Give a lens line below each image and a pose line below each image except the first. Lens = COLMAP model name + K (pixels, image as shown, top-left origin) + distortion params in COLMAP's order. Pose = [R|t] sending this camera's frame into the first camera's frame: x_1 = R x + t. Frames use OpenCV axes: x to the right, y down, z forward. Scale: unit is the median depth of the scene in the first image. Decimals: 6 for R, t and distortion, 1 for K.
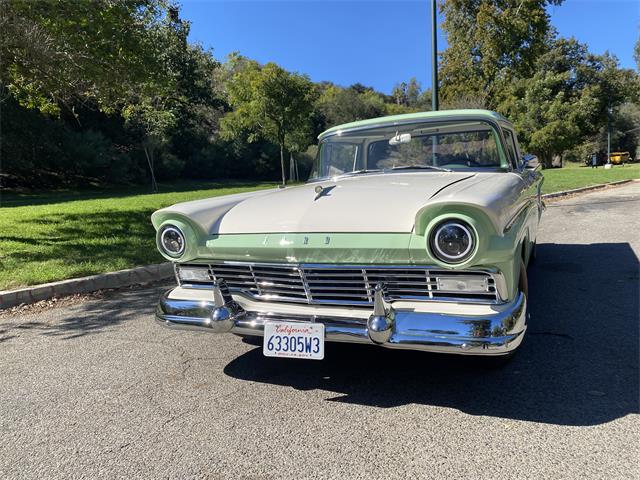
lens RADIAL K [[475.5, 0, 329.3], [0, 475.5, 237.0], [0, 0, 1]] dist [0.014422, -0.001784]
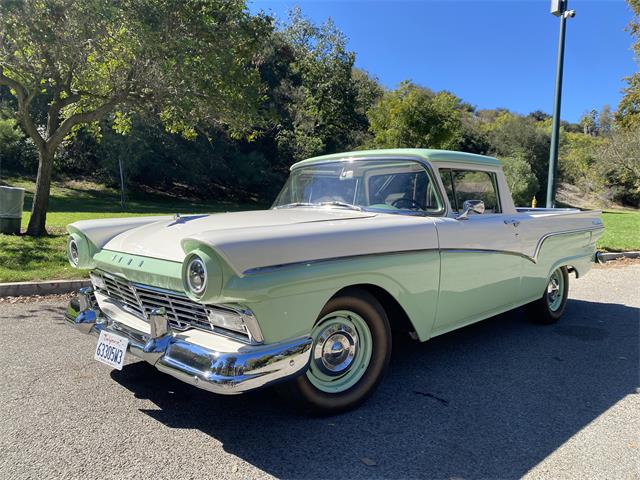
lens RADIAL K [[475.5, 0, 329.3], [0, 475.5, 237.0], [0, 0, 1]] dist [0.014422, -0.001784]
pose [[0.944833, 0.090975, -0.314665, 0.694181], [-0.107122, 0.993652, -0.034370, -0.058613], [0.309541, 0.066182, 0.948580, 0.071439]]
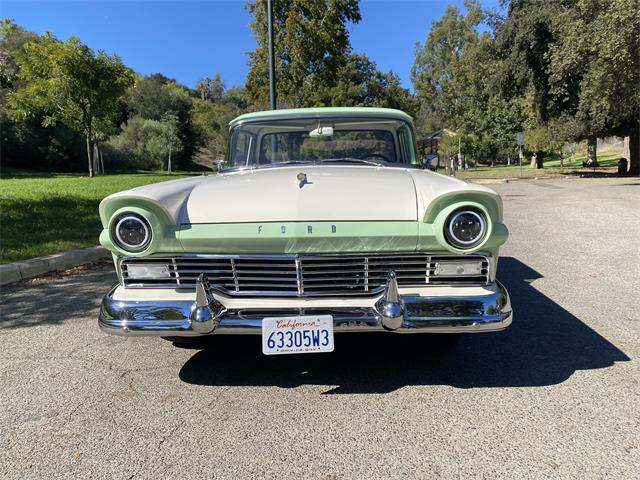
lens RADIAL K [[473.5, 0, 320.0], [0, 473.5, 240.0], [0, 0, 1]] dist [0.024710, -0.001928]
pose [[0.930525, -0.013415, 0.365982, -0.353564], [0.009016, 0.999865, 0.013726, 0.014965], [-0.366117, -0.009473, 0.930521, 0.101994]]
